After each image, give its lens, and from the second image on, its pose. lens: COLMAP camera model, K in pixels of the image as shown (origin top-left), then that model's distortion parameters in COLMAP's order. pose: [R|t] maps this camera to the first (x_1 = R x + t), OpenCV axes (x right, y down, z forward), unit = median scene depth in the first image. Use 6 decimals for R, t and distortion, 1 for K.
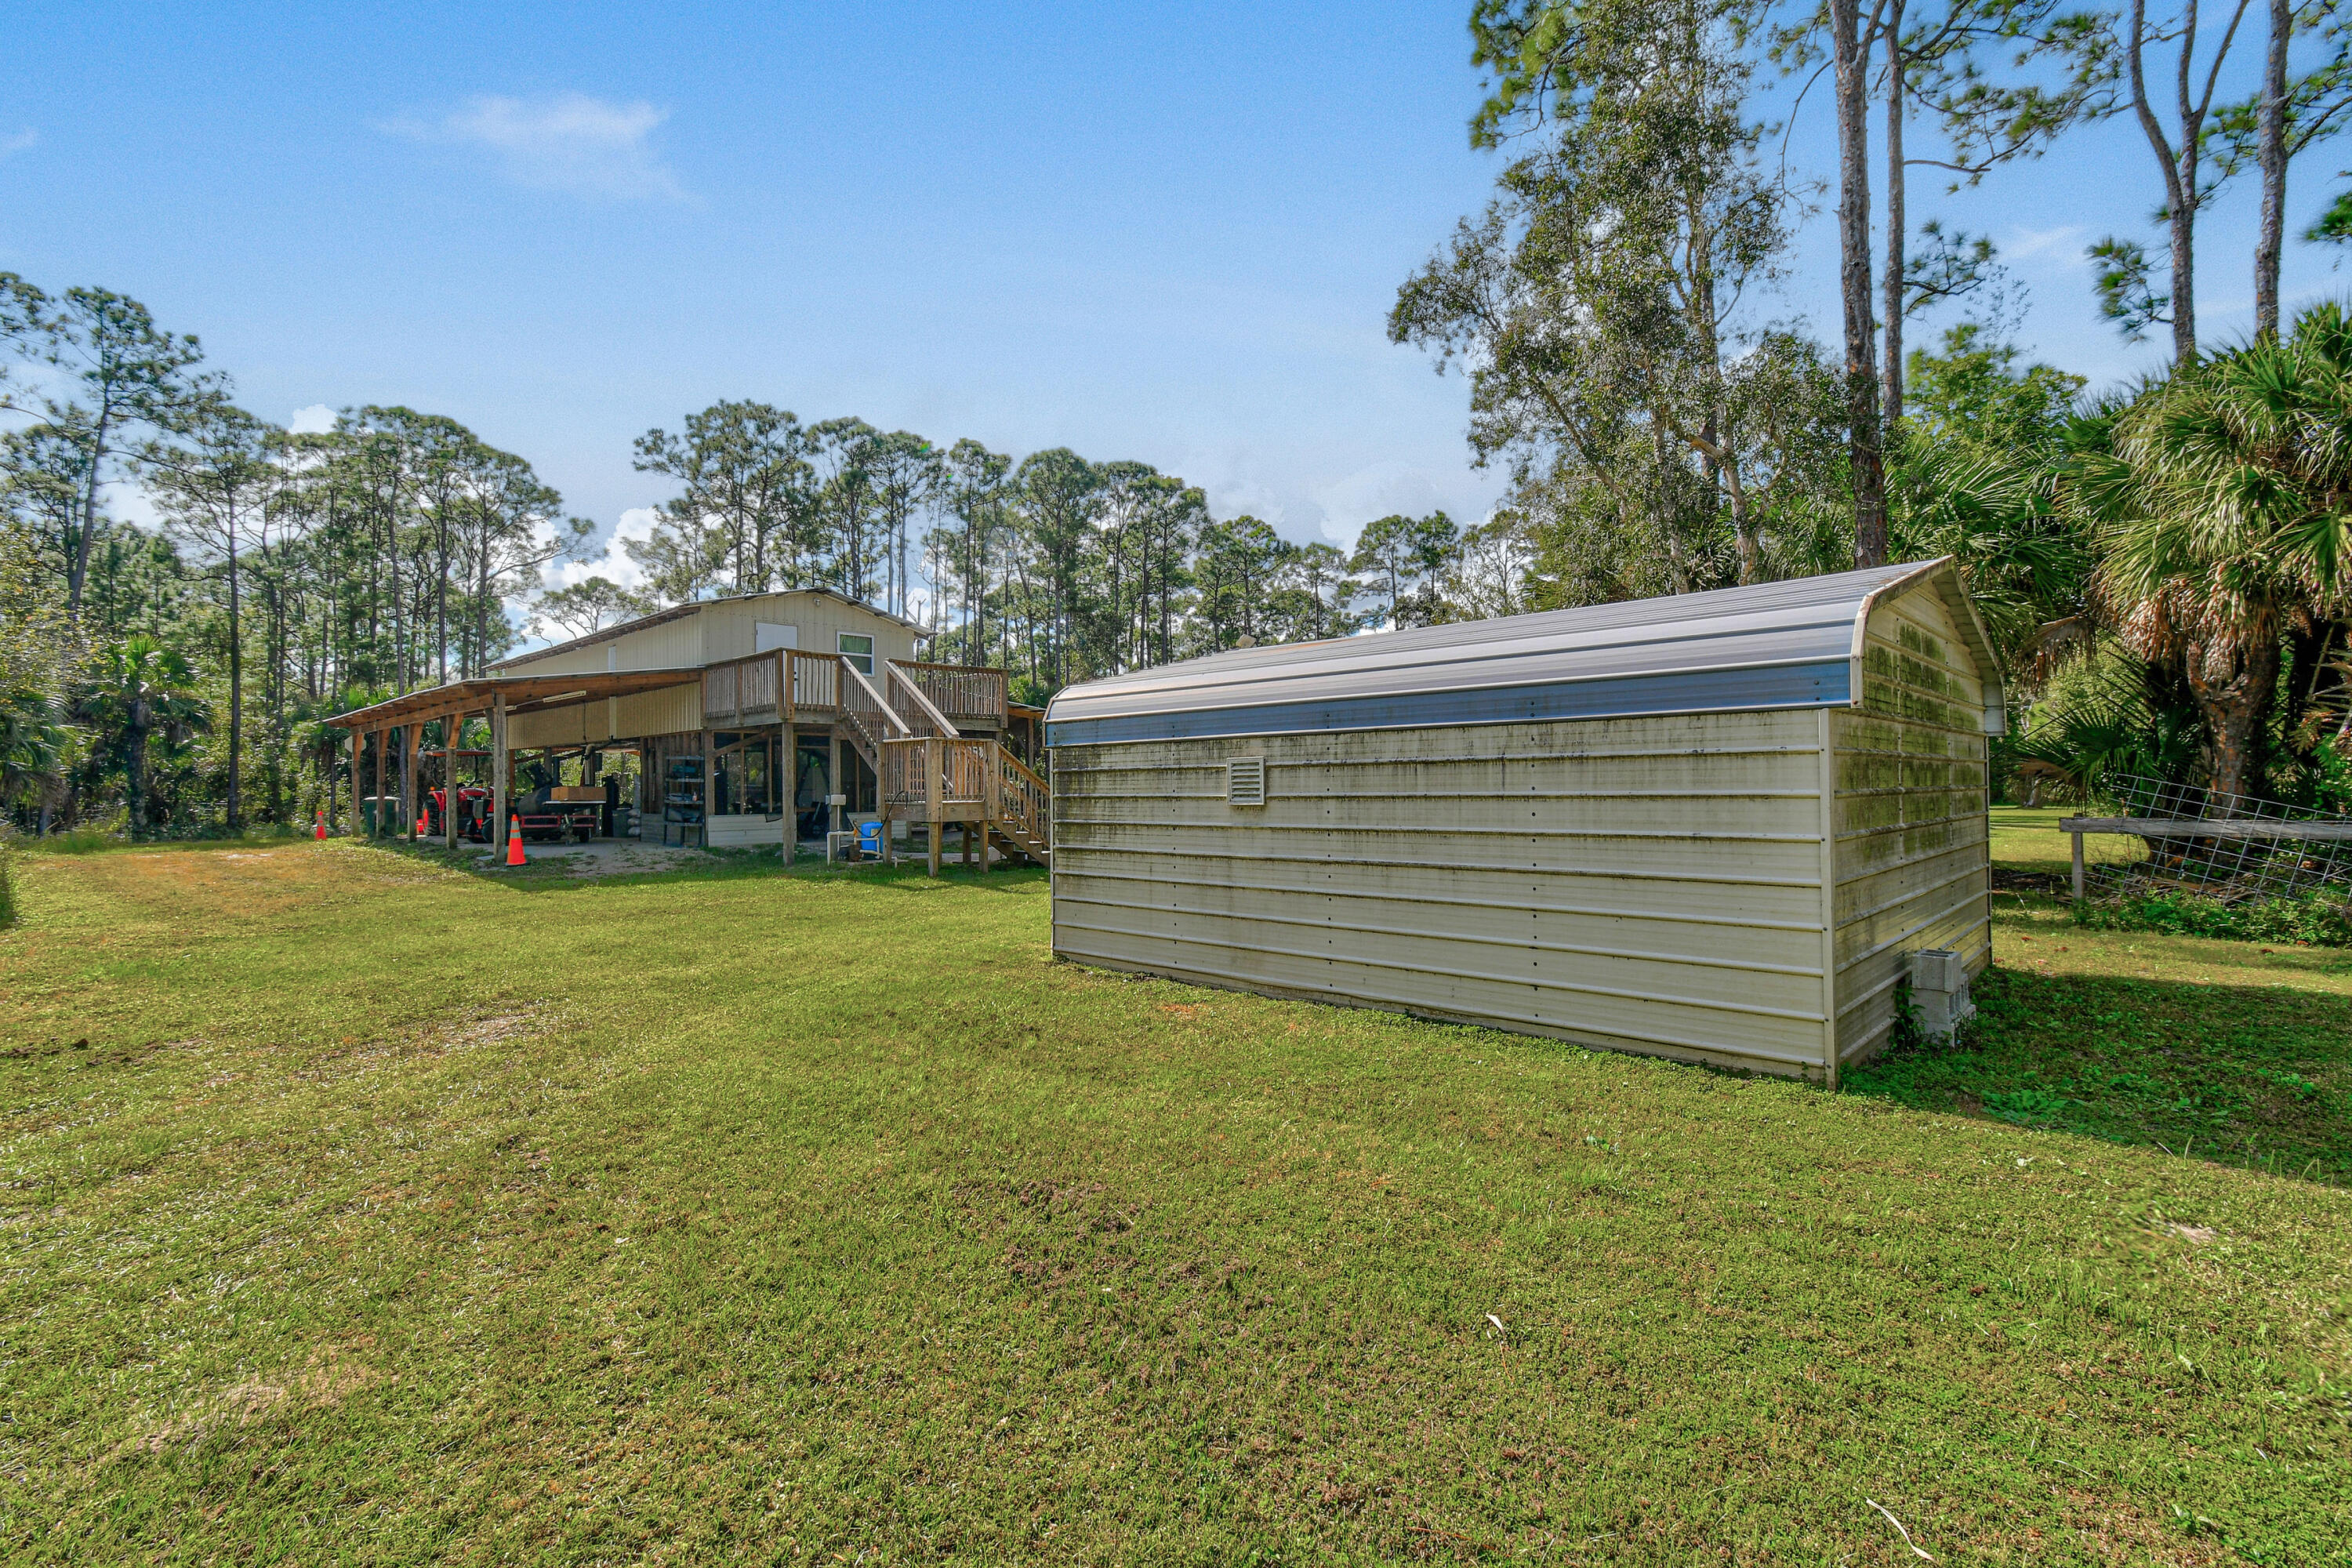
lens RADIAL K [[1038.6, 0, 1174.8], [0, 1038.6, 779.1], [0, 0, 1]] dist [0.013028, -0.001549]
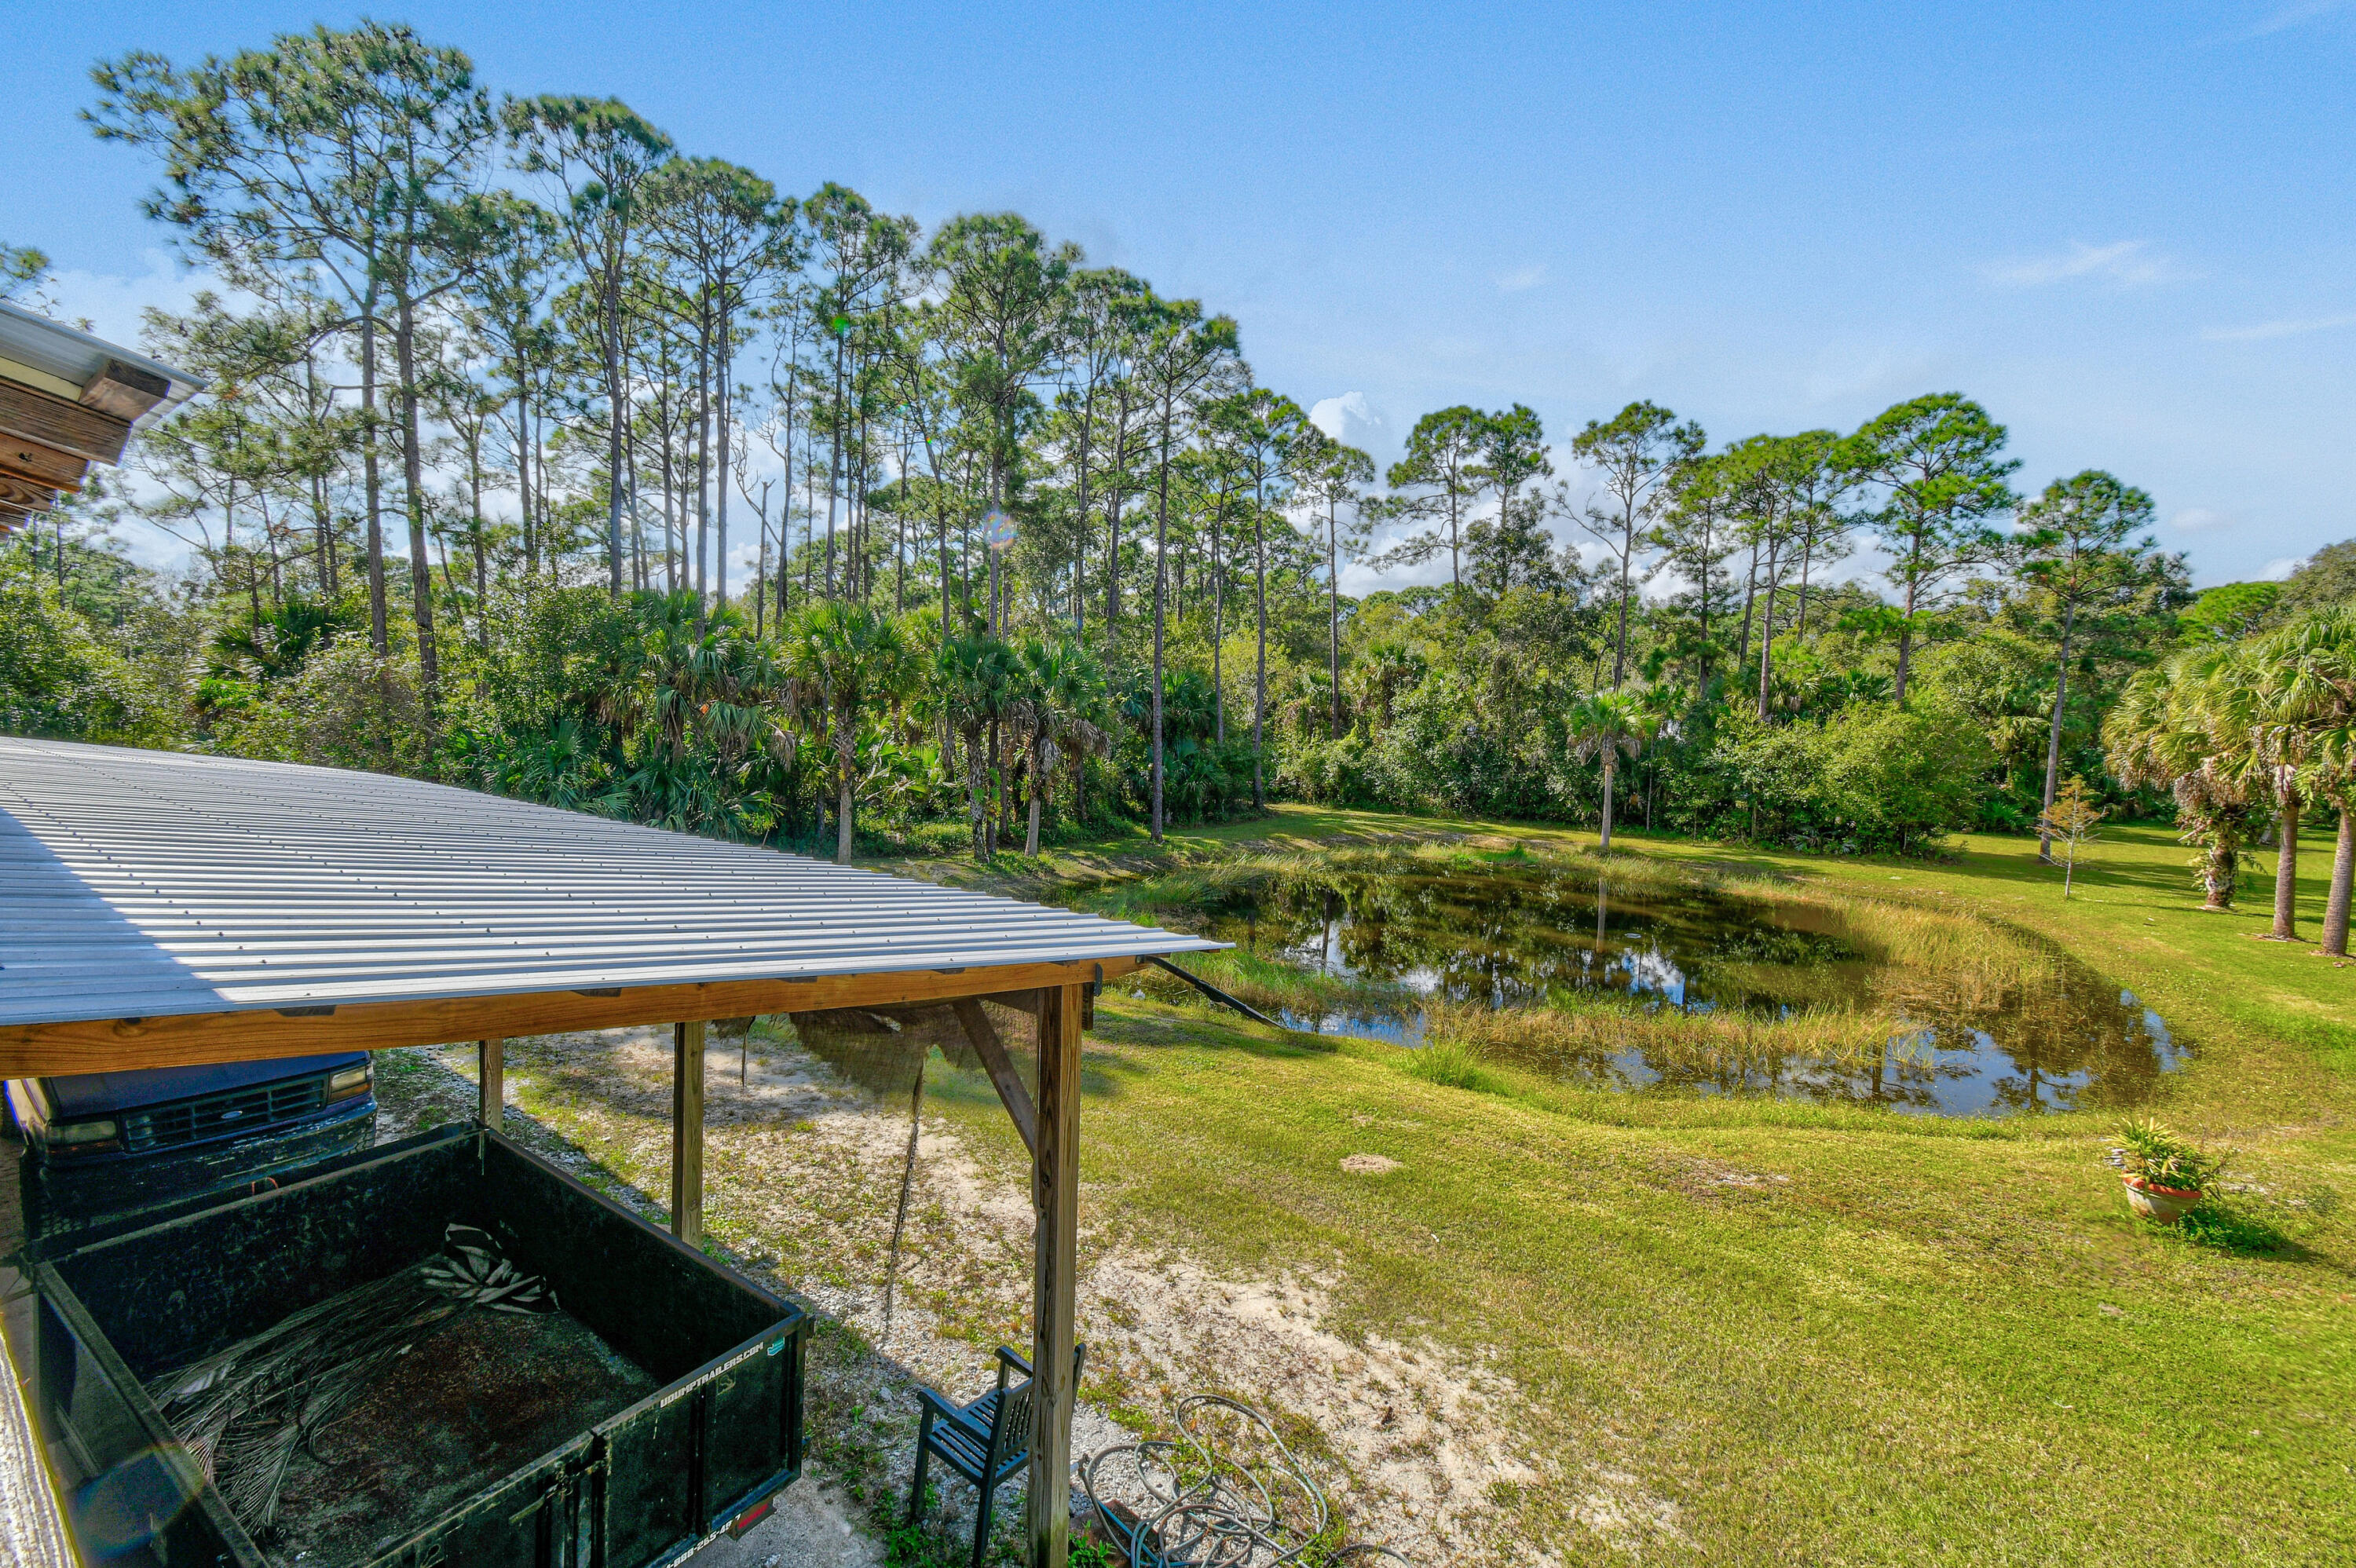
lens RADIAL K [[1040.3, 0, 1178.0], [0, 1040.3, 791.2], [0, 0, 1]] dist [0.013028, -0.001549]
pose [[0.994095, 0.030455, 0.104147, -0.061358], [-0.038577, 0.996293, 0.076885, -0.047238], [-0.101420, -0.080448, 0.991586, 0.366696]]
